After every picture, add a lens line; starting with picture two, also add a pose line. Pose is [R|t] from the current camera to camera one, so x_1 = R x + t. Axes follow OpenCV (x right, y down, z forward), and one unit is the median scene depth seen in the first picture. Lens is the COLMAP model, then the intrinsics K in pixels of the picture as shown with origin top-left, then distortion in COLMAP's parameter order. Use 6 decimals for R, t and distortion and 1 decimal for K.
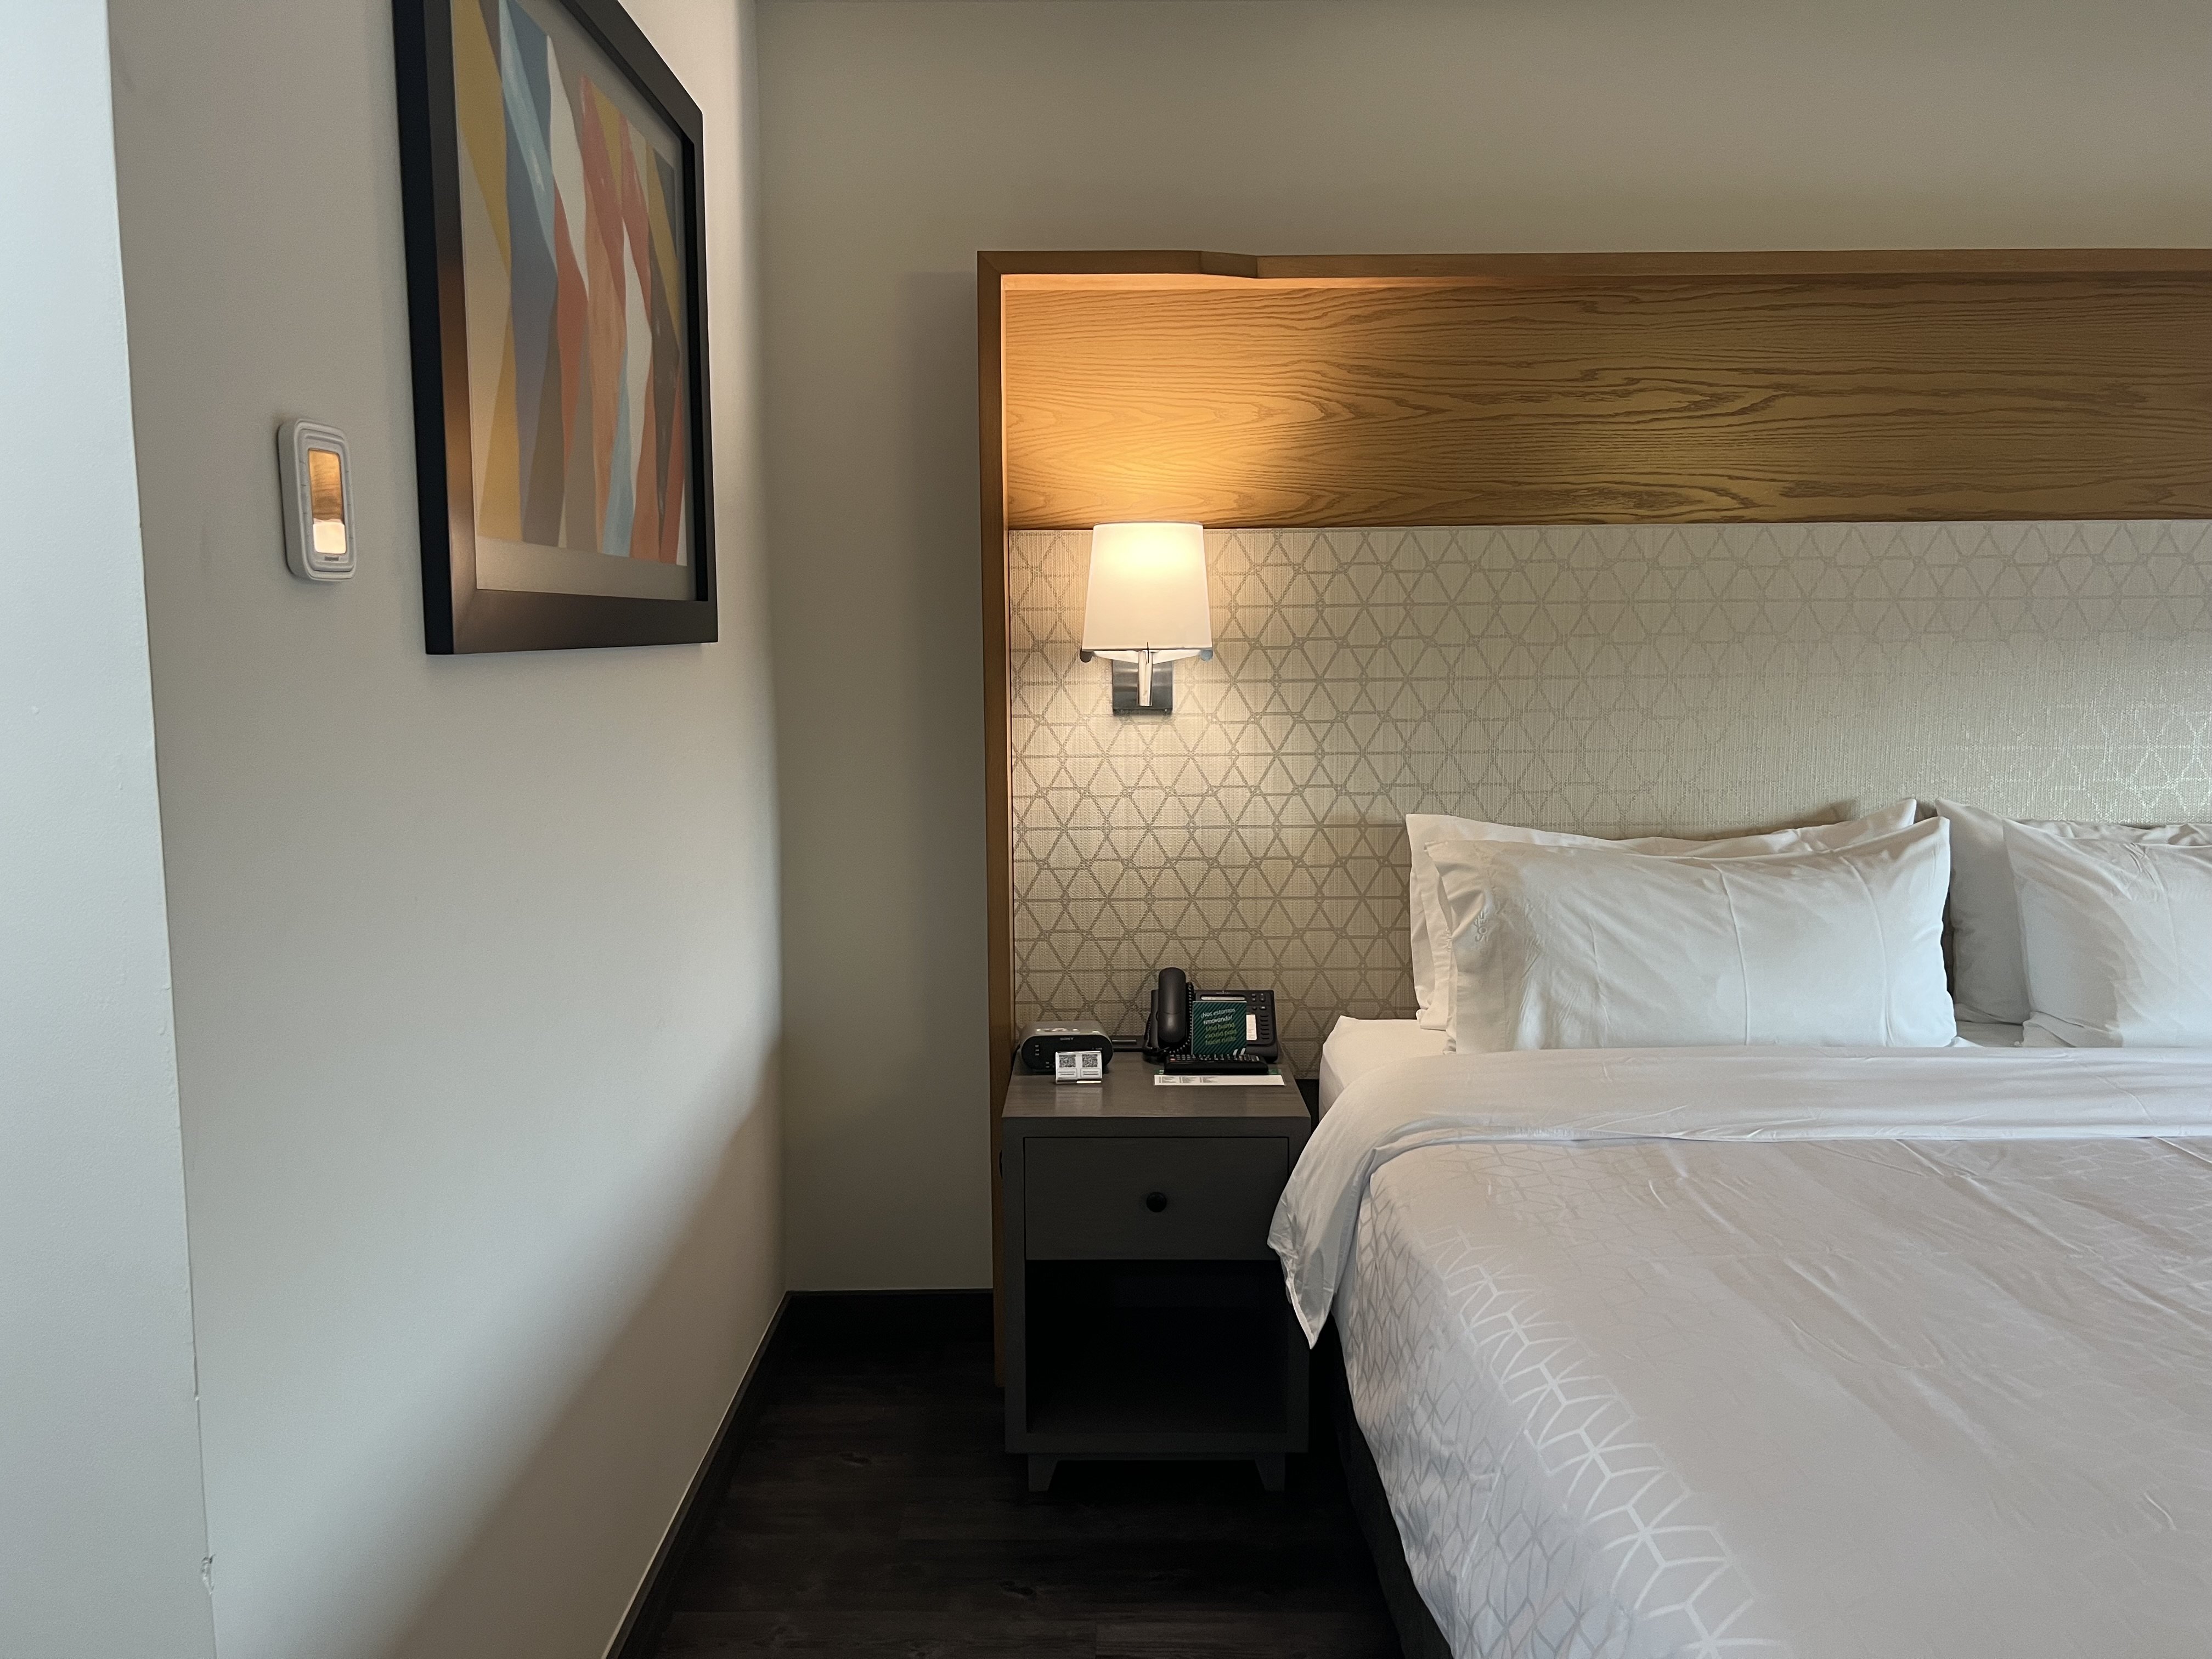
lens RADIAL K [[1673.2, 0, 1106.0], [0, 1673.2, 829.5], [0, 0, 1]] dist [0.044423, 0.003290]
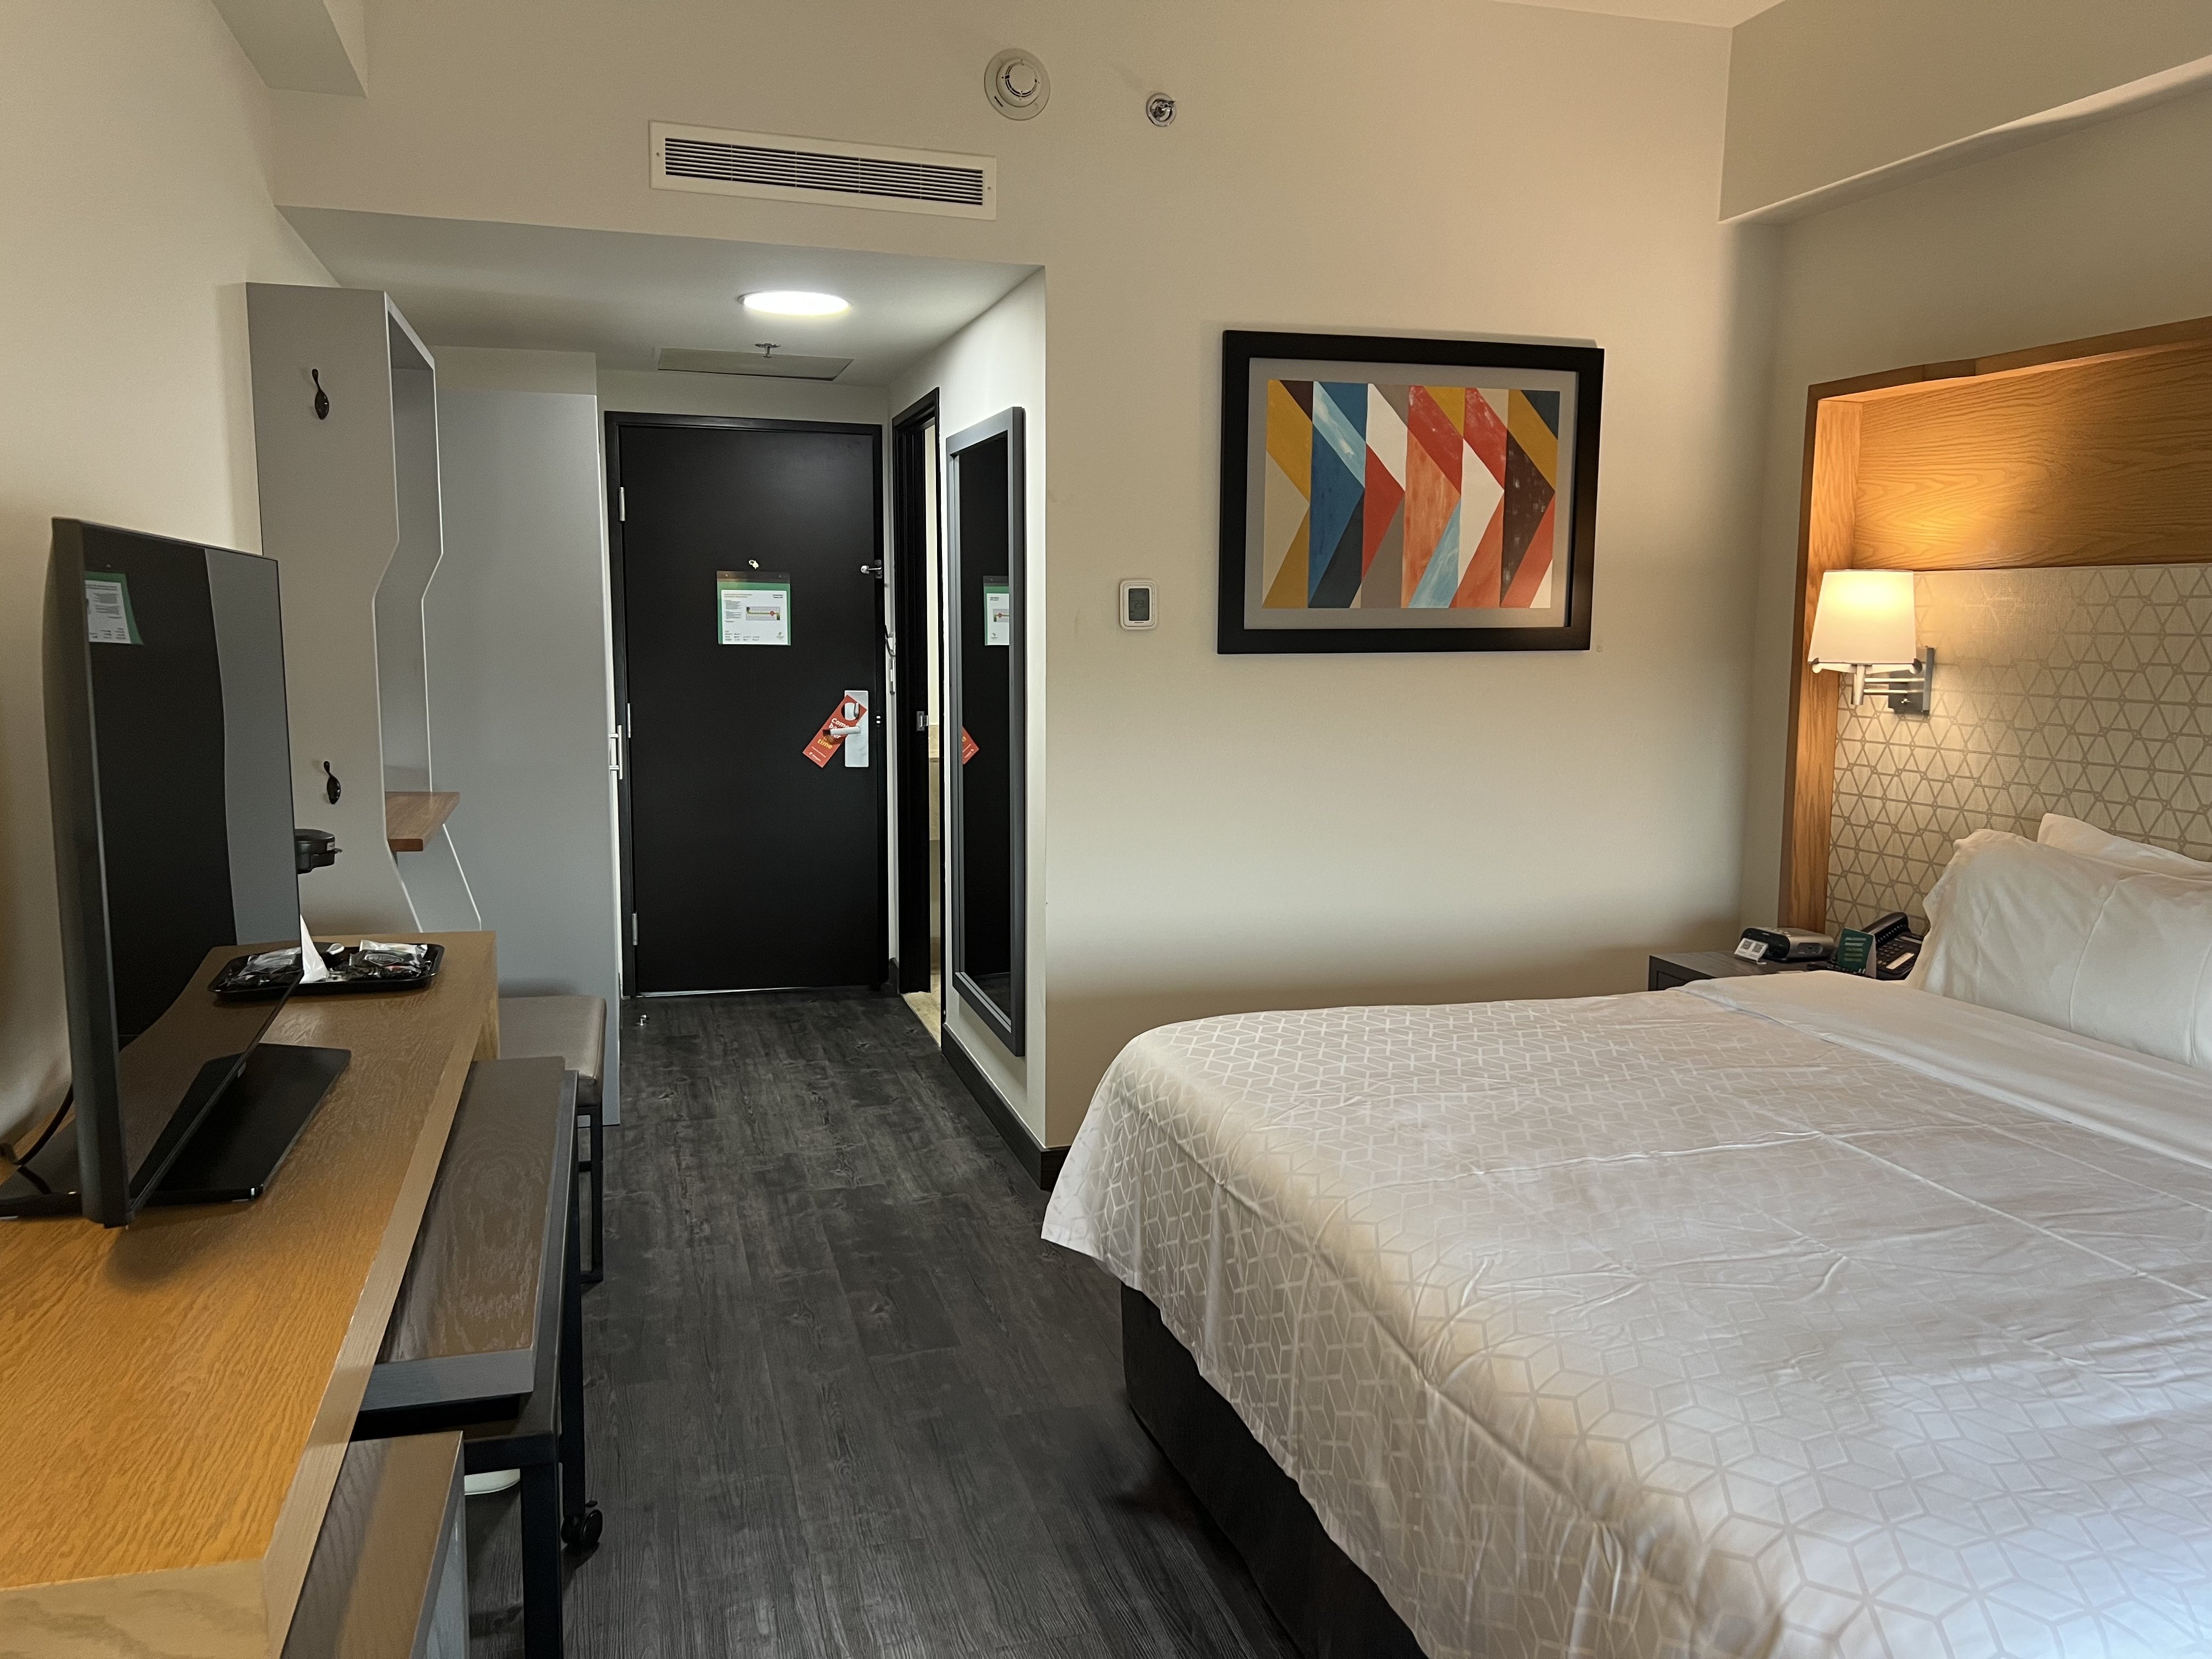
lens RADIAL K [[1645.4, 0, 1106.0], [0, 1645.4, 829.5], [0, 0, 1]] dist [-0.091245, 0.000876]
pose [[0.276409, 0.126486, -0.952680, 1.036934], [-0.124983, 0.987614, 0.094861, -0.020628], [0.952878, 0.092849, 0.288794, 0.059917]]
